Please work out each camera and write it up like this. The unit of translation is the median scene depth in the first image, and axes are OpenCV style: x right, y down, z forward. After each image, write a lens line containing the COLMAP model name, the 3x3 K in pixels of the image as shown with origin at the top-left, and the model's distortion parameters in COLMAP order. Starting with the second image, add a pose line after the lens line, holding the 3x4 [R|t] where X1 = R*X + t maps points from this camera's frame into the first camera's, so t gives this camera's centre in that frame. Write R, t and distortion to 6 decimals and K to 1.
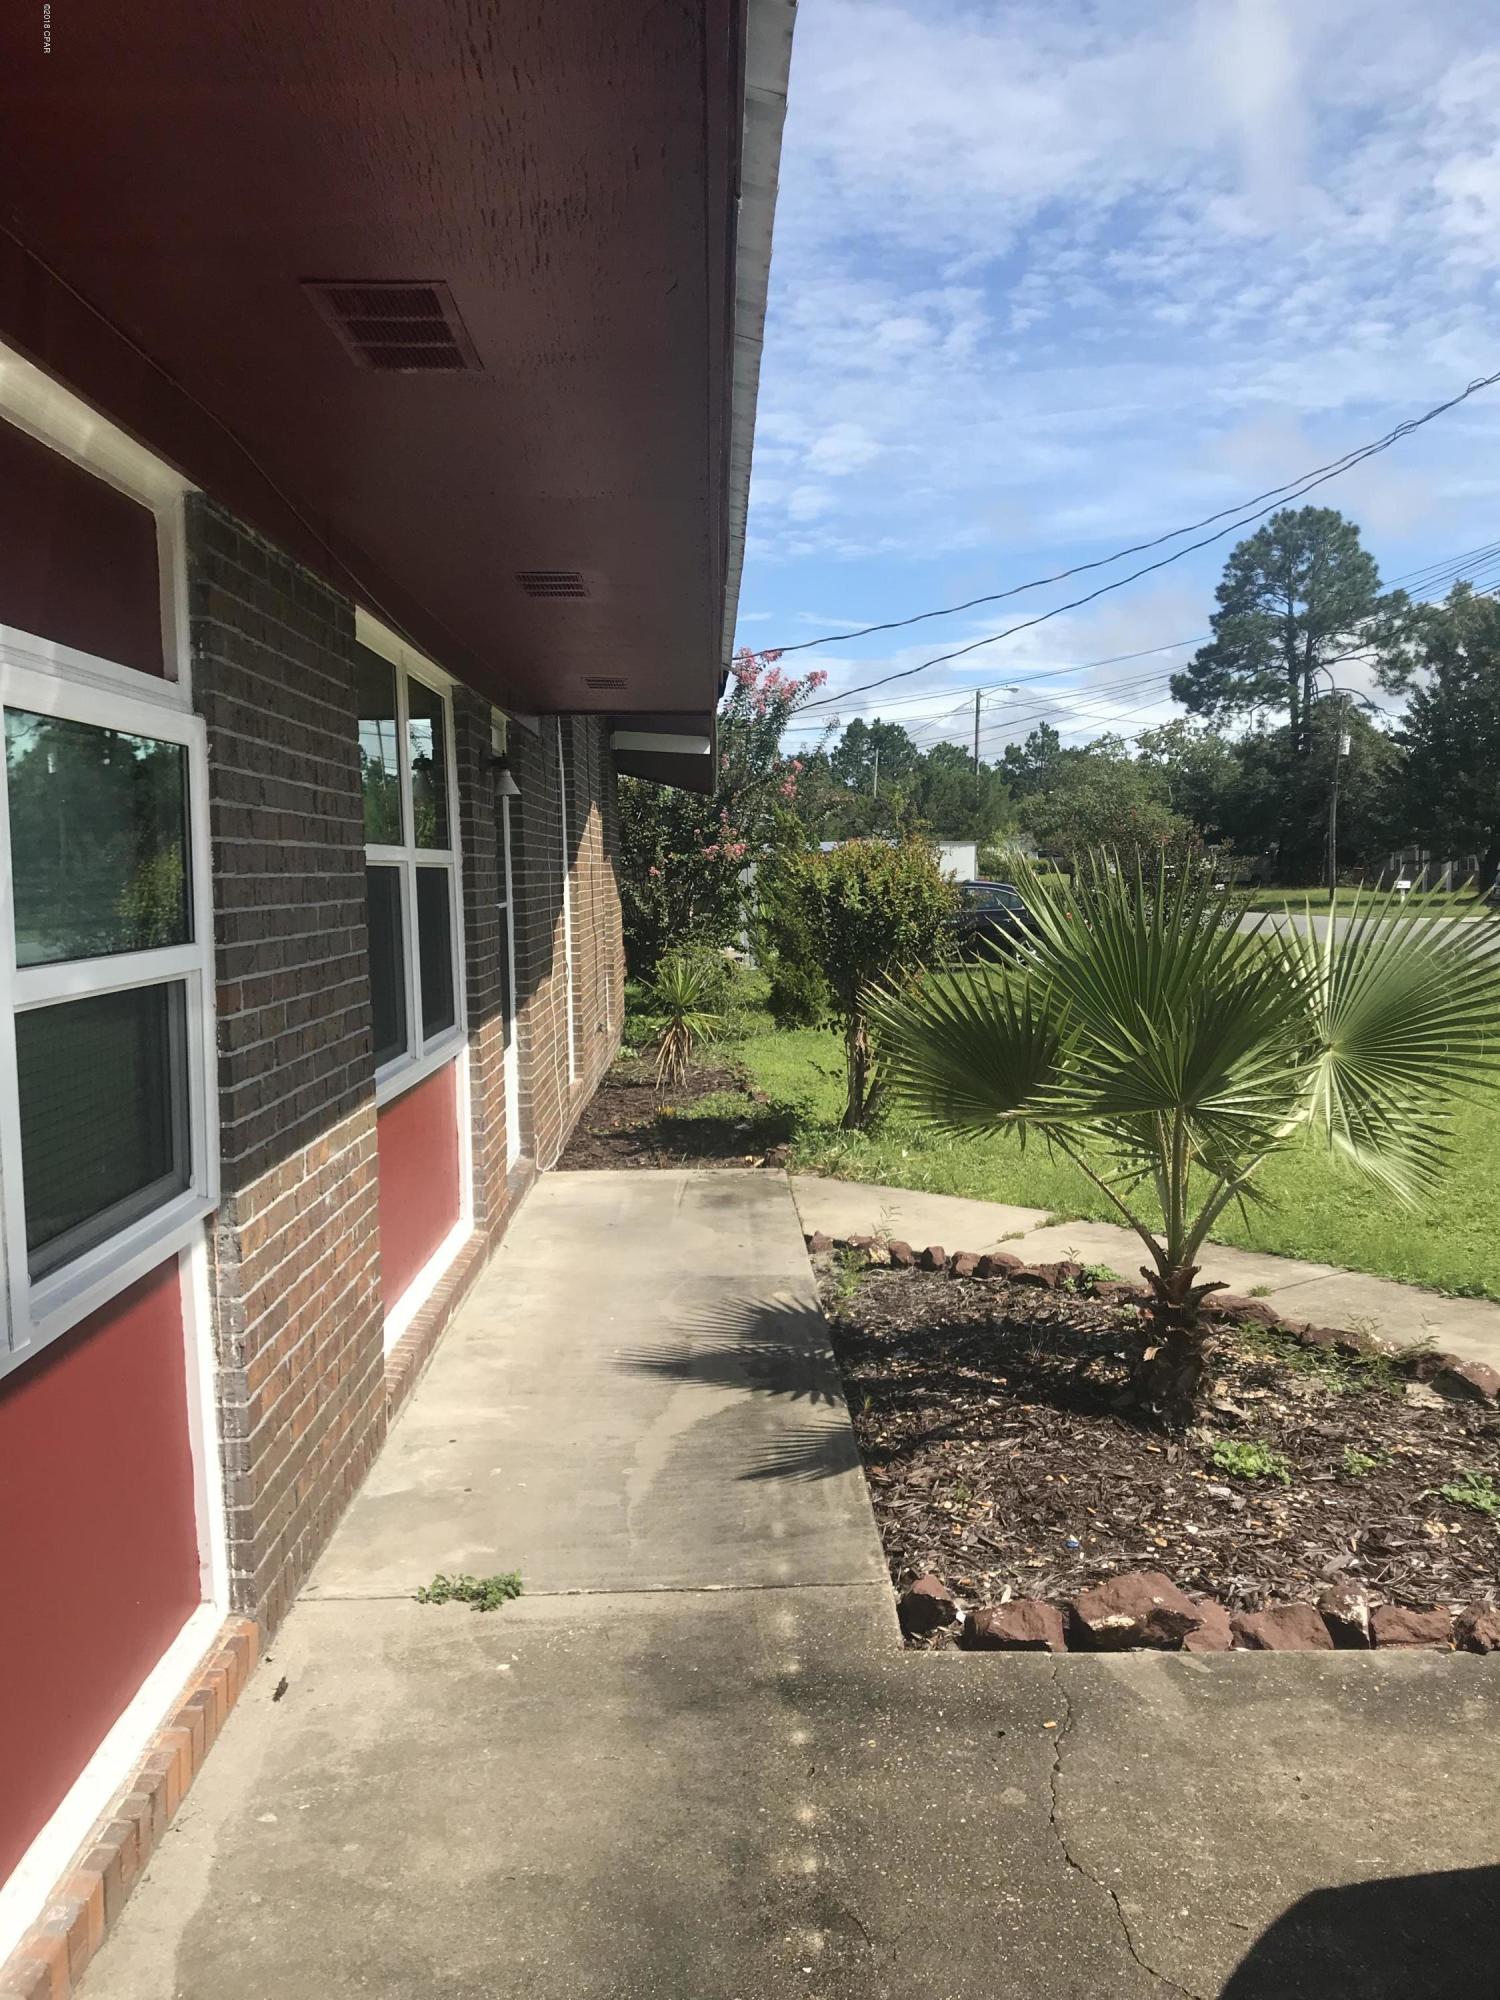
lens RADIAL K [[1616.5, 0, 744.1], [0, 1616.5, 988.7], [0, 0, 1]] dist [0.024599, -0.045676]
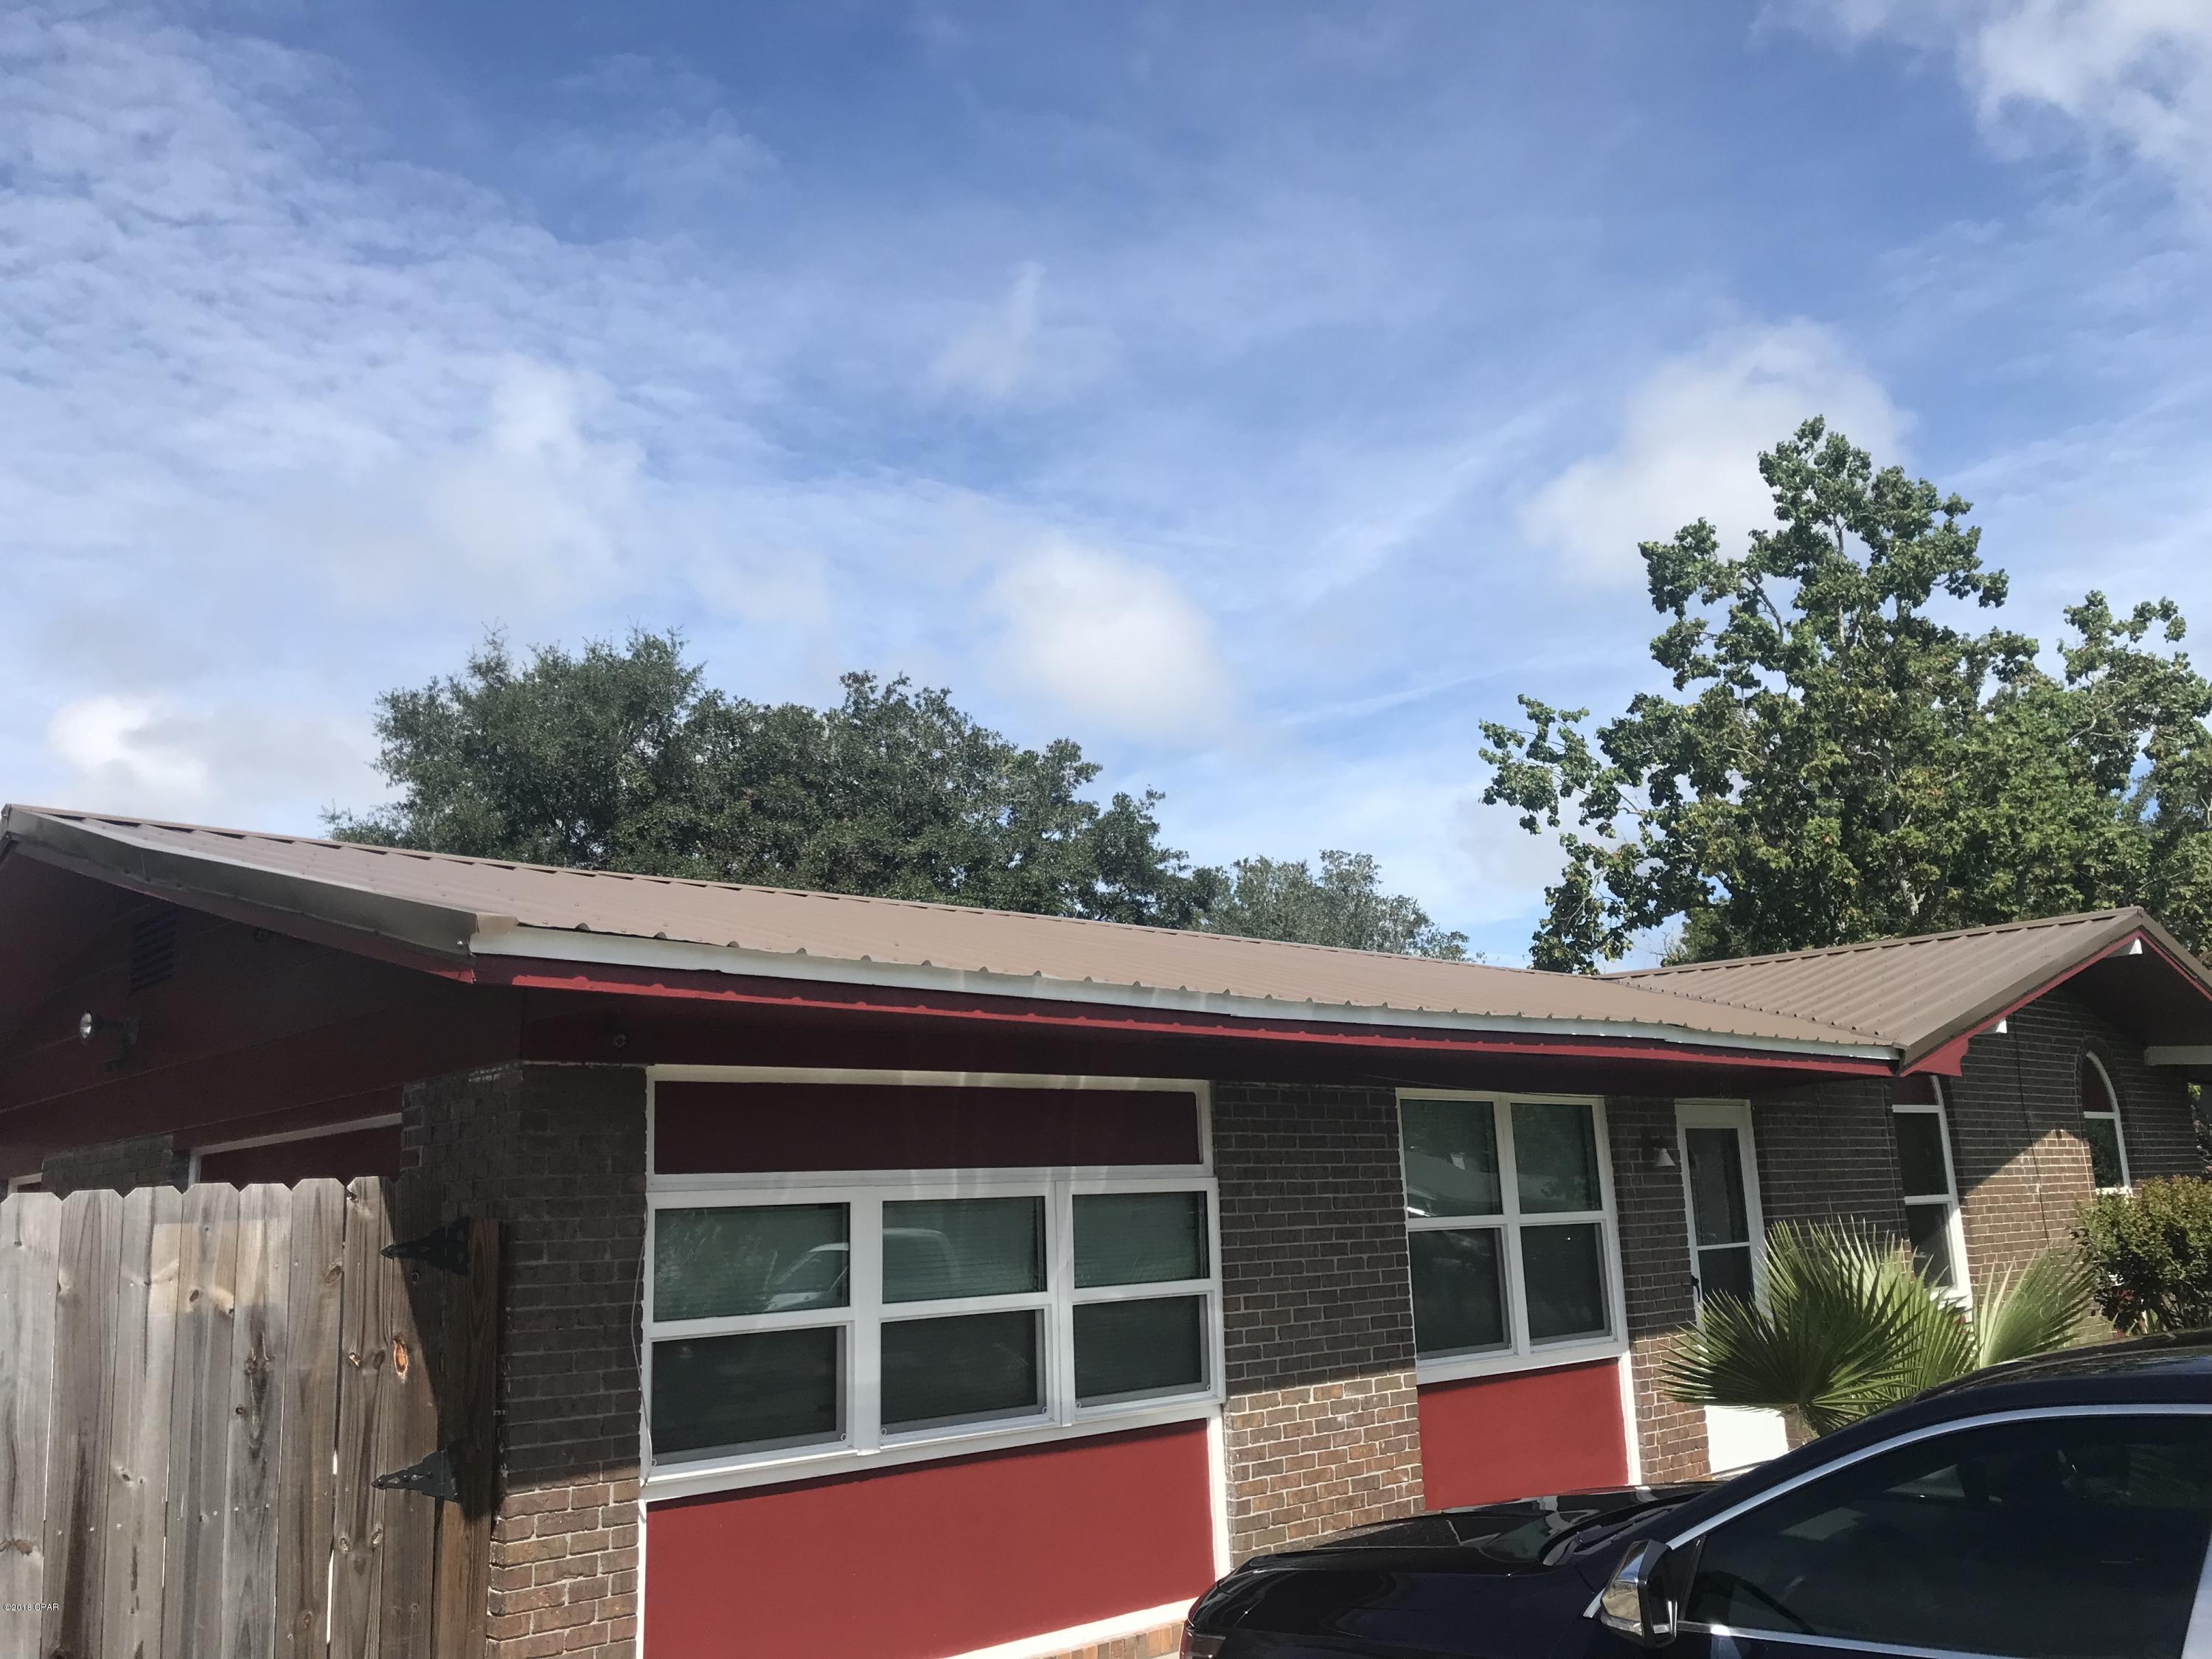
lens RADIAL K [[1787.8, 0, 1090.8], [0, 1787.8, 832.3], [0, 0, 1]] dist [0.024599, -0.045676]
pose [[0.653695, -0.163968, -0.738781, 1.257713], [-0.031535, 0.969494, -0.243077, -0.015363], [0.756101, 0.182196, 0.628583, -0.688751]]
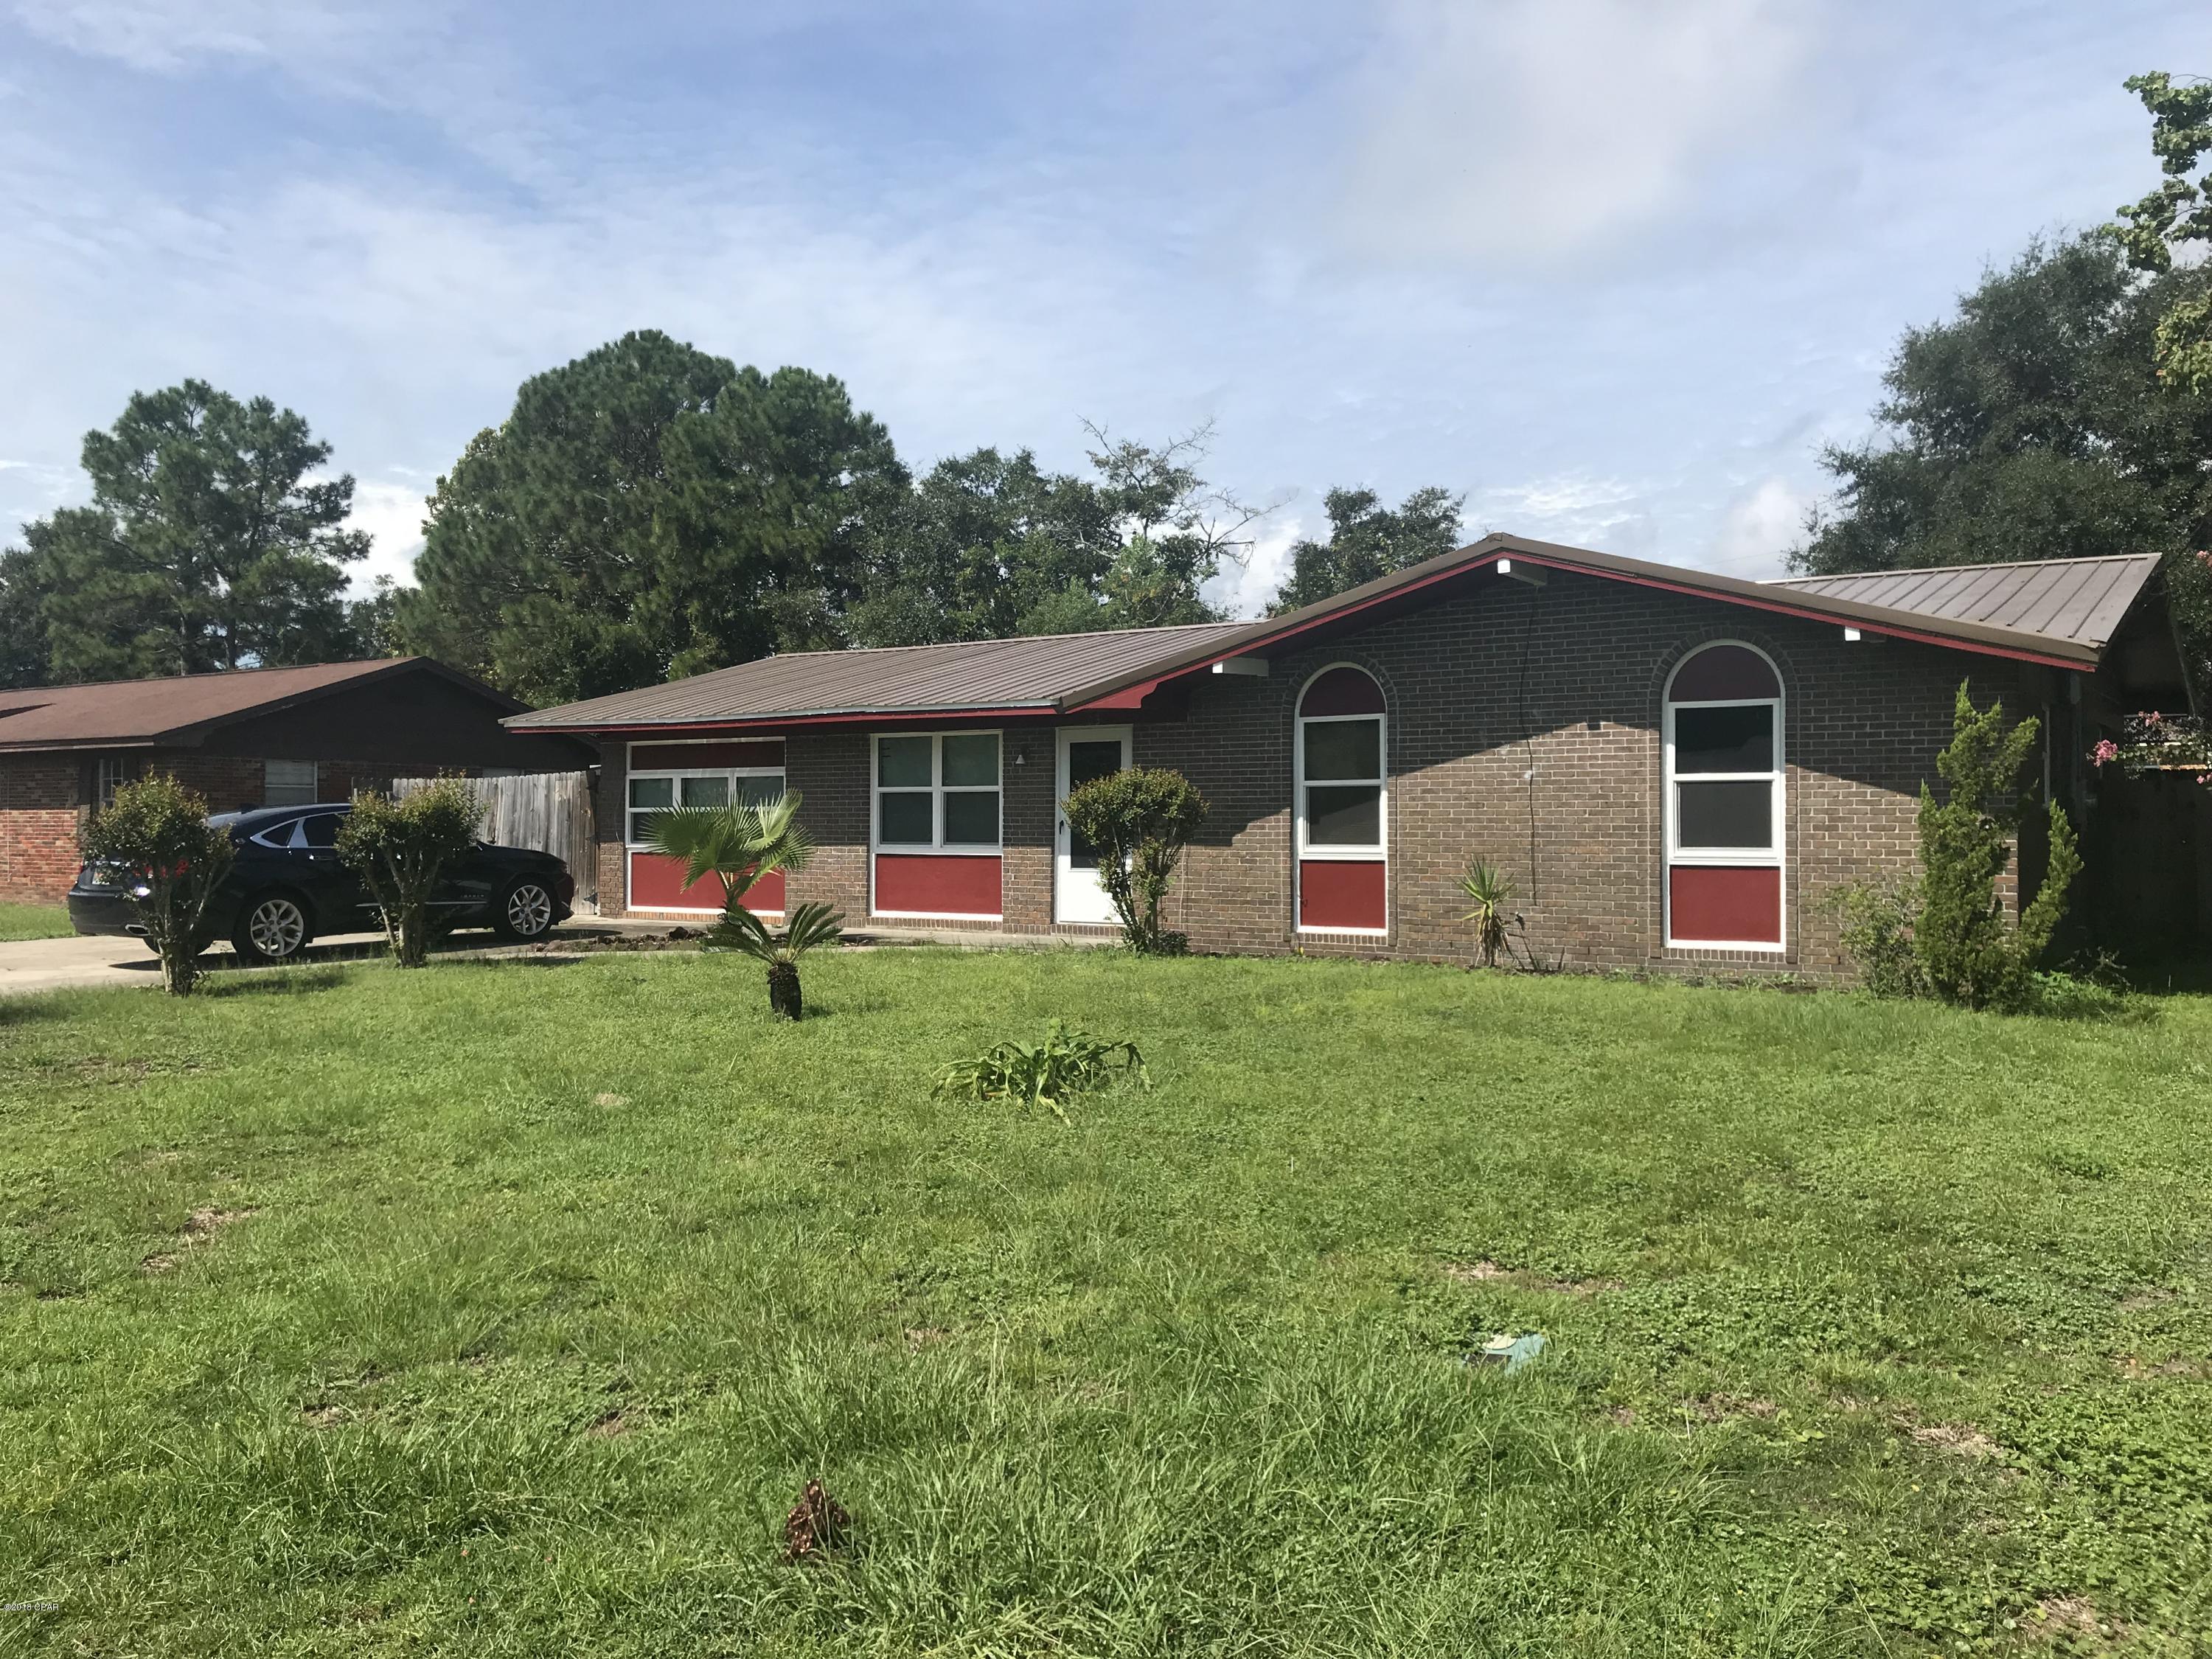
lens RADIAL K [[1787.8, 0, 1102.4], [0, 1787.8, 831.0], [0, 0, 1]] dist [0.024599, -0.045676]
pose [[-0.543531, 0.014226, -0.839269, 4.072301], [-0.054307, 0.997166, 0.052073, -0.301749], [0.837630, 0.073882, -0.541218, 4.852126]]
